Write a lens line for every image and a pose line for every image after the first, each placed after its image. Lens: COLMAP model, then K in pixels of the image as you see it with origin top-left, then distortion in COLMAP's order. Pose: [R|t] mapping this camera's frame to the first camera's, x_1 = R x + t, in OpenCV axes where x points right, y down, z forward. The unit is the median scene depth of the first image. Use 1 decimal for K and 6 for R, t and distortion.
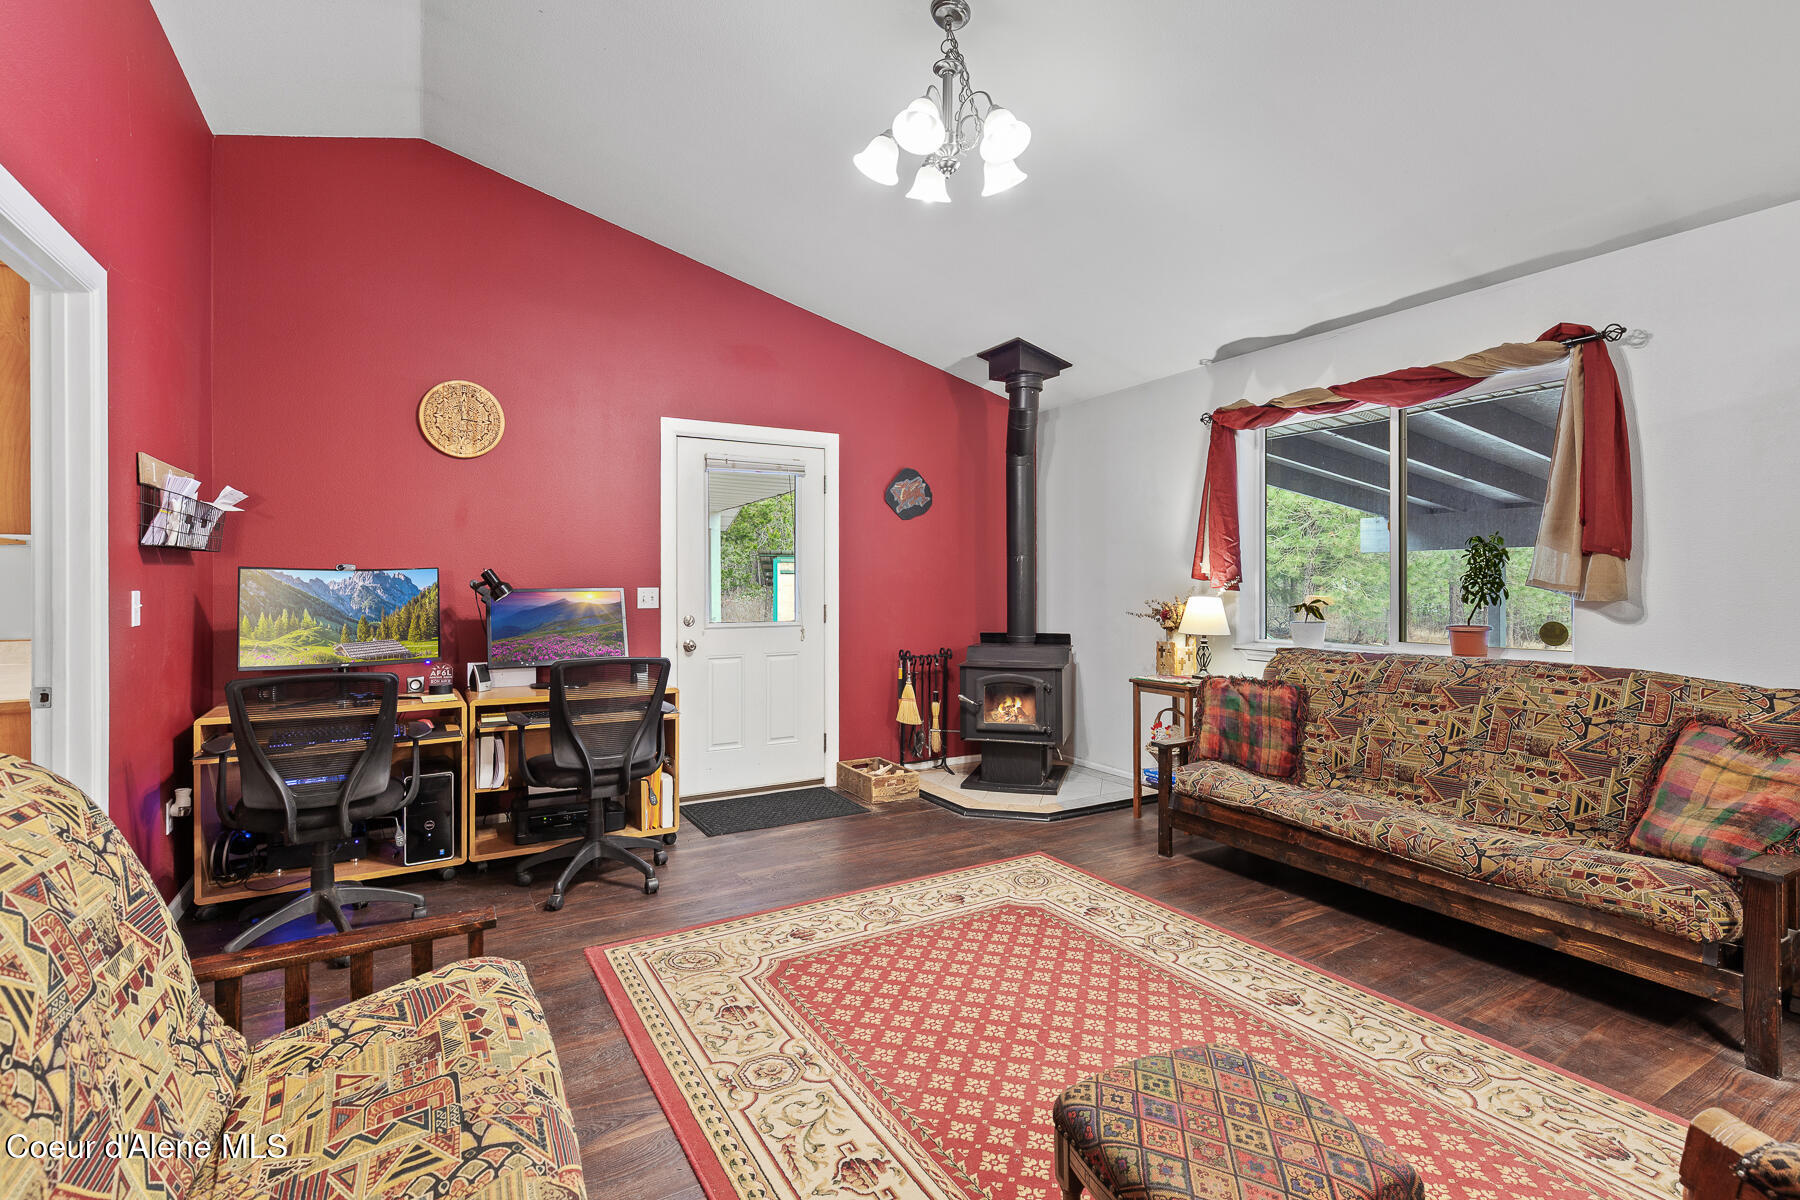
lens RADIAL K [[825.9, 0, 904.3], [0, 825.9, 604.2], [0, 0, 1]] dist [0.010256, 0.001413]
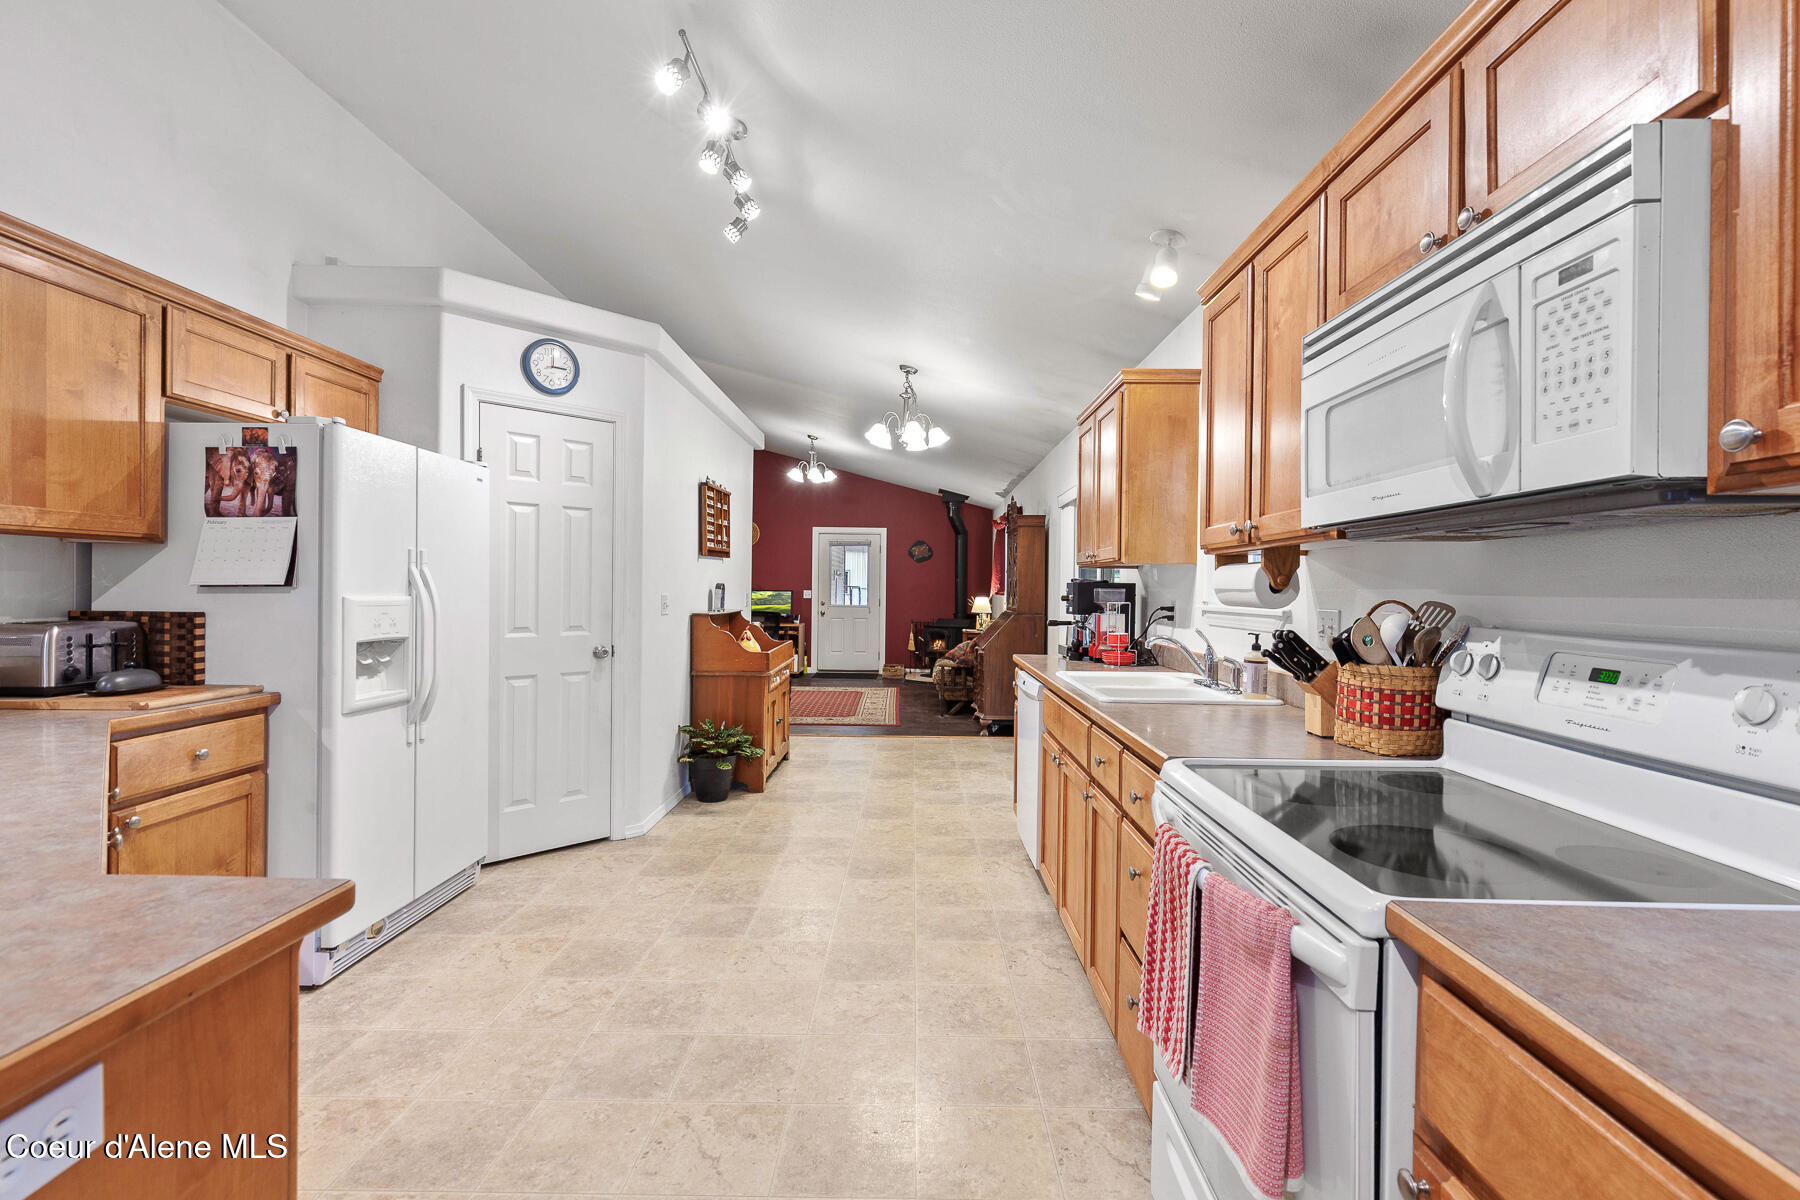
lens RADIAL K [[825.9, 0, 895.6], [0, 825.9, 591.3], [0, 0, 1]] dist [0.010256, 0.001413]
pose [[0.855520, 0.016327, -0.517511, 1.521281], [-0.026555, 0.999571, -0.012364, 0.009750], [0.517088, 0.024320, 0.855587, -1.328491]]
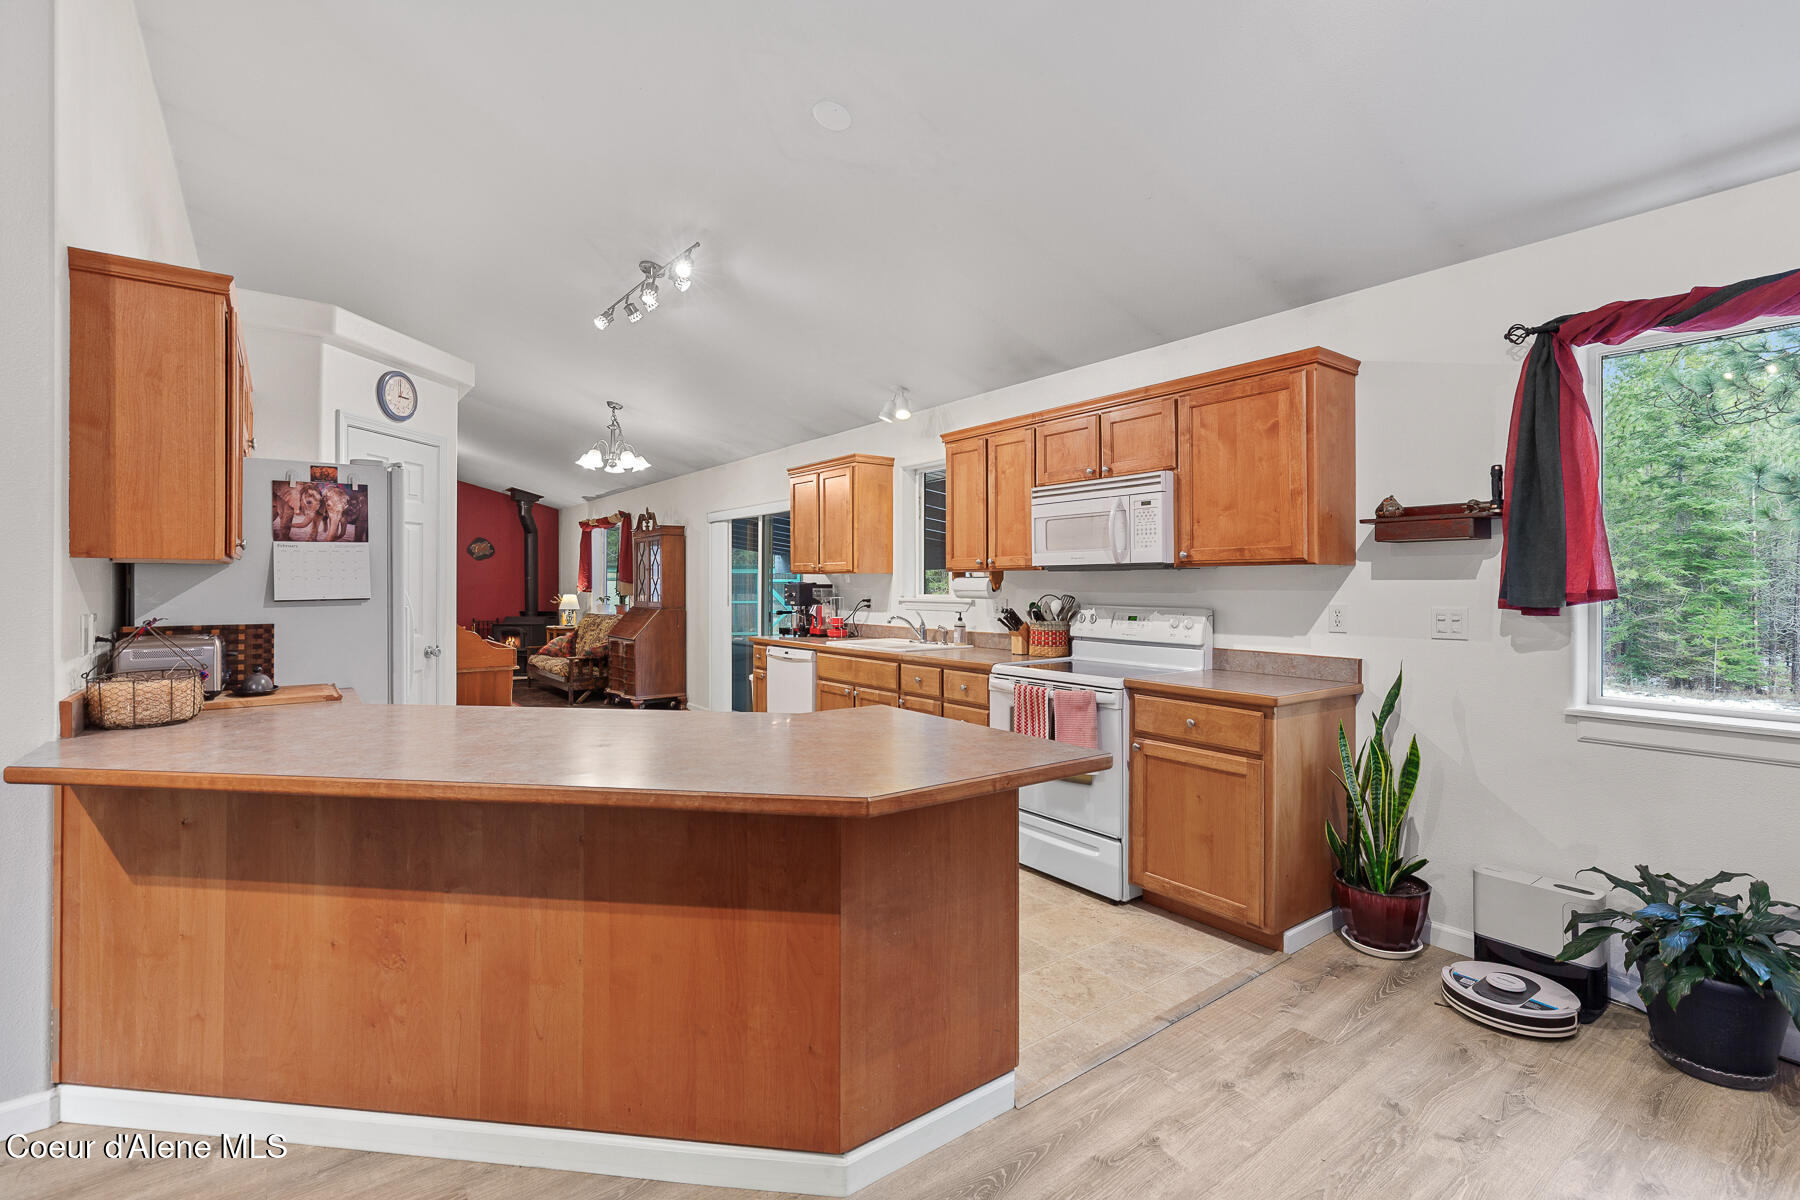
lens RADIAL K [[825.9, 0, 927.1], [0, 825.9, 587.8], [0, 0, 1]] dist [0.010256, 0.001413]
pose [[0.990361, 0.003813, 0.138455, 1.202227], [-0.001472, 0.999854, -0.017006, 0.011823], [-0.138500, 0.016638, 0.990223, -1.869597]]
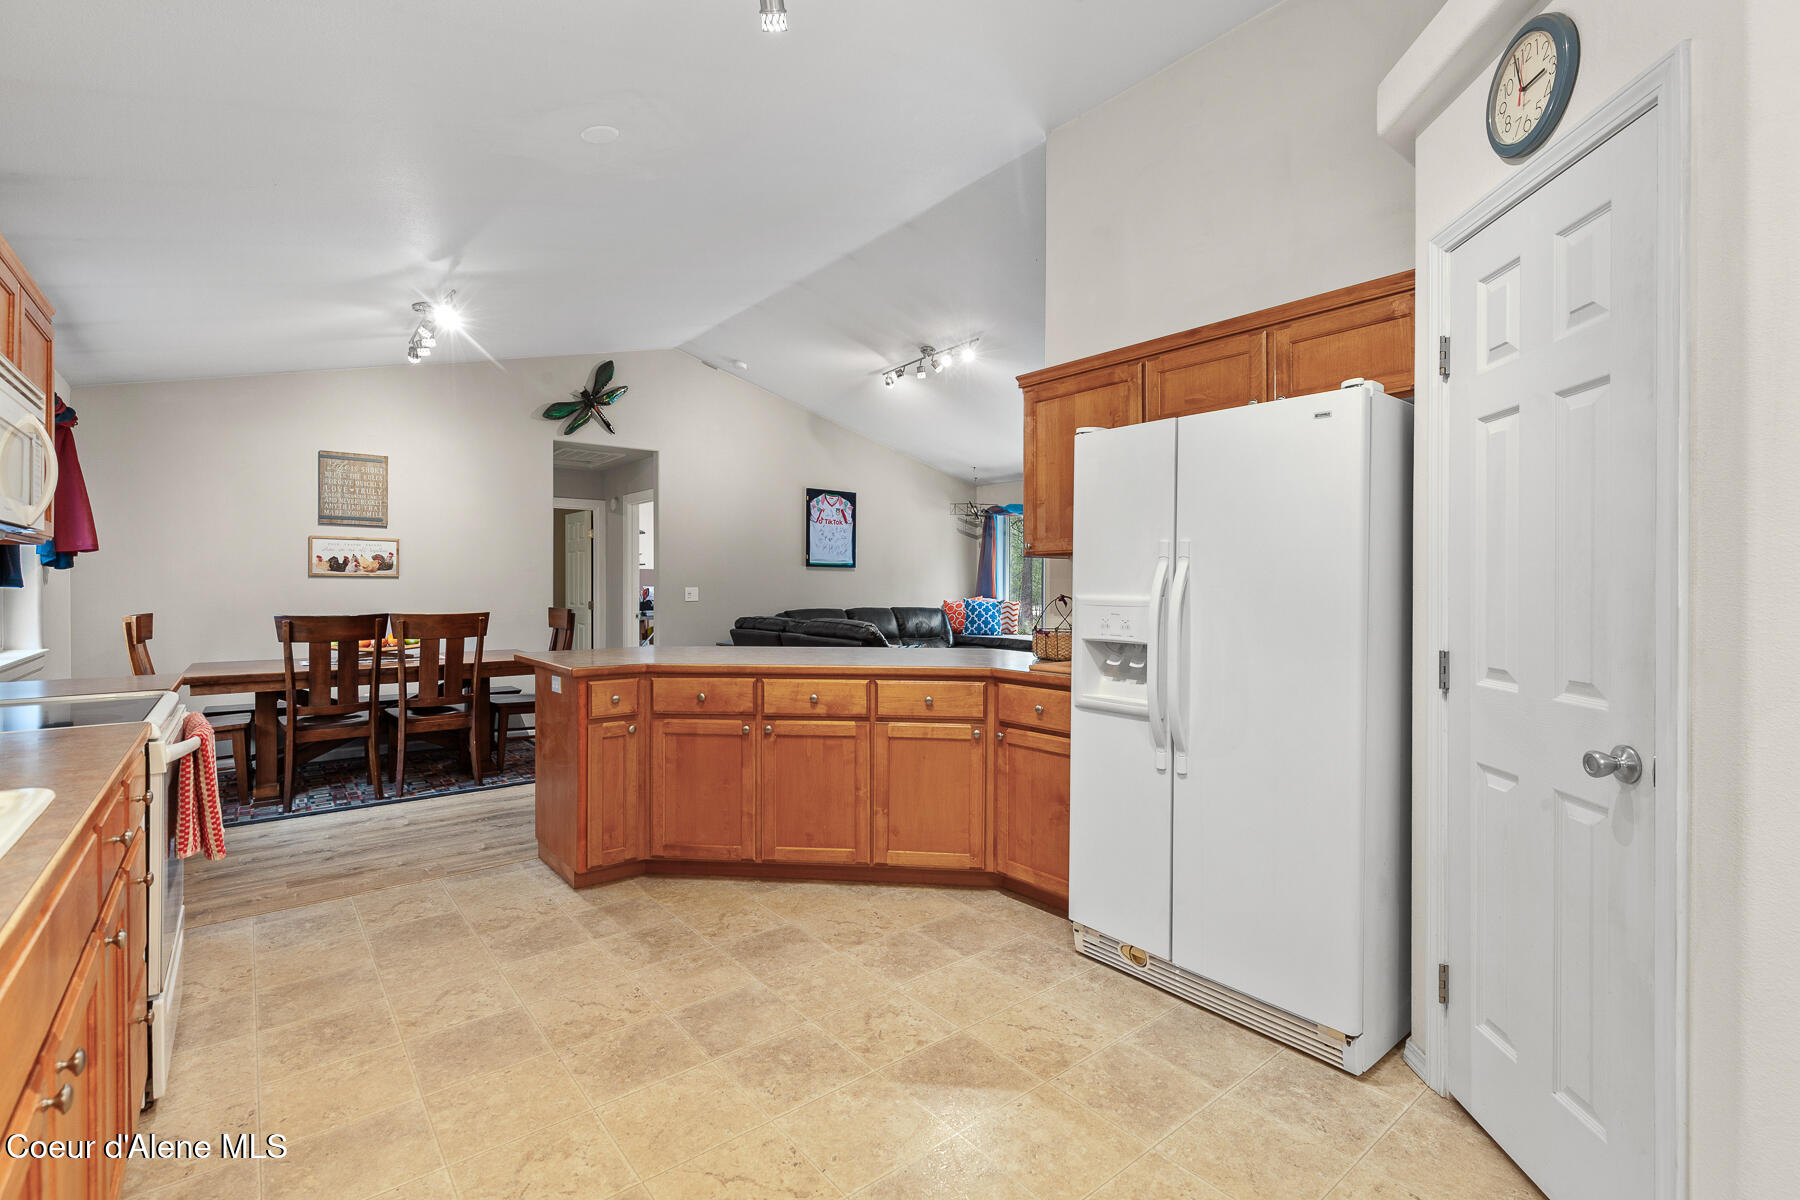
lens RADIAL K [[825.9, 0, 917.5], [0, 825.9, 586.5], [0, 0, 1]] dist [0.010256, 0.001413]
pose [[-0.986959, 0.004058, -0.160920, 1.050092], [0.000341, 0.999733, 0.023122, -0.006078], [0.160971, 0.022766, -0.986697, -0.323169]]
